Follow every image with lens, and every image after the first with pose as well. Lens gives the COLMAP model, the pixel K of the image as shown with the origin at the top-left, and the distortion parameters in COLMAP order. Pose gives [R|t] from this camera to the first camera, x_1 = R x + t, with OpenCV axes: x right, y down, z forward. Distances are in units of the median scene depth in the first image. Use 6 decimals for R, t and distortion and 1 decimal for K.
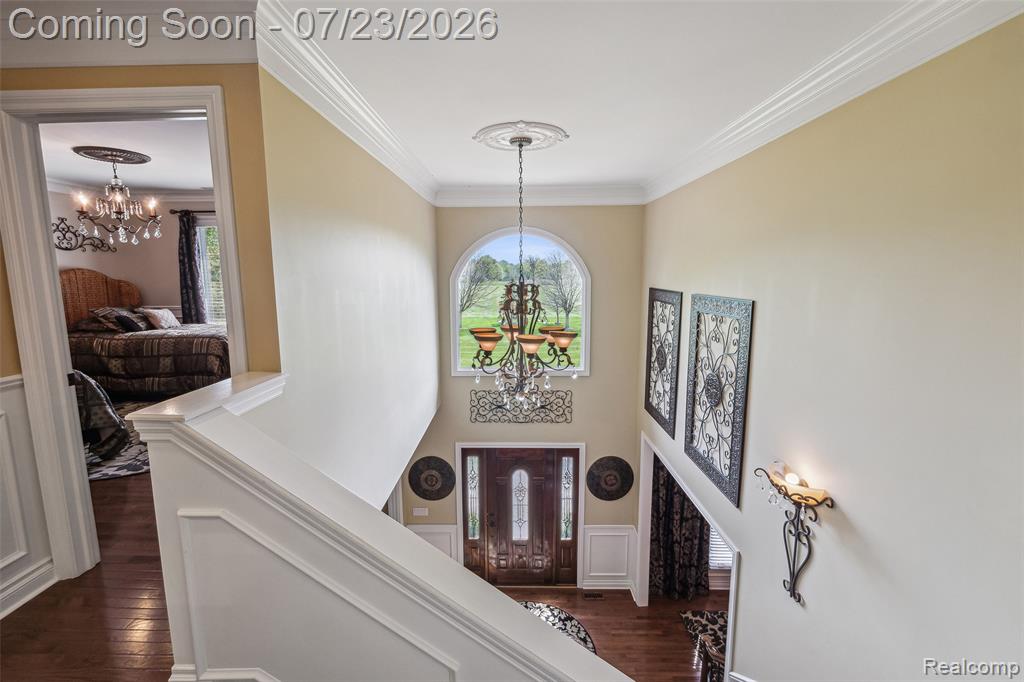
lens RADIAL K [[444.0, 0, 513.1], [0, 444.0, 330.7], [0, 0, 1]] dist [-0.002143, 0.000185]
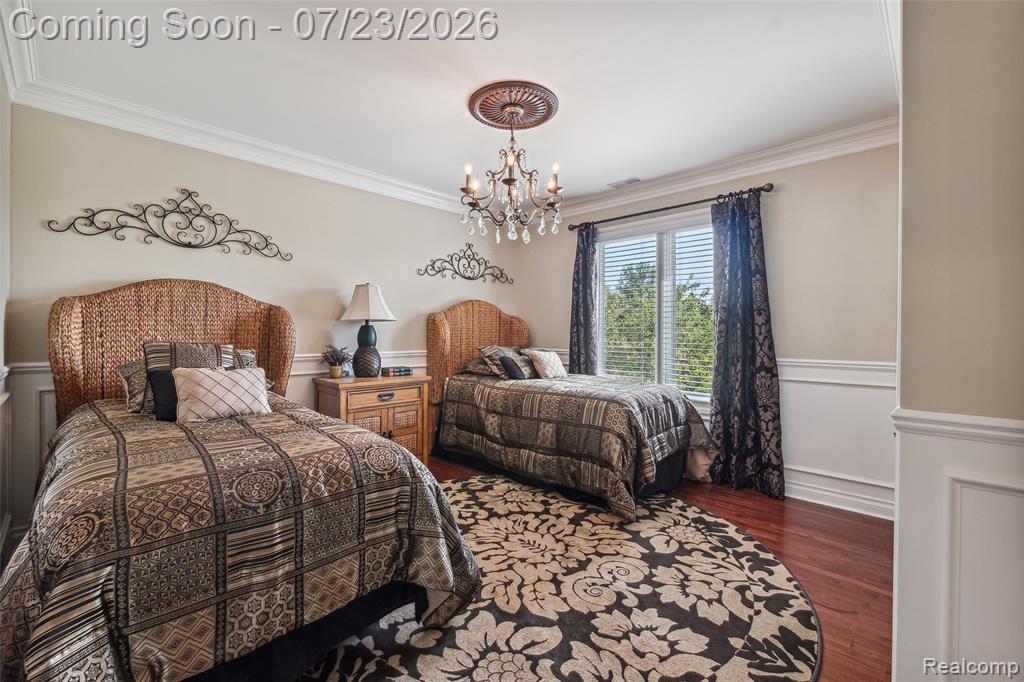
lens RADIAL K [[444.0, 0, 507.9], [0, 444.0, 333.4], [0, 0, 1]] dist [-0.002143, 0.000185]
pose [[0.725906, 0.015126, -0.687628, -0.348247], [-0.101486, 0.991171, -0.085332, -0.008853], [0.680266, 0.131728, 0.721031, 0.435166]]
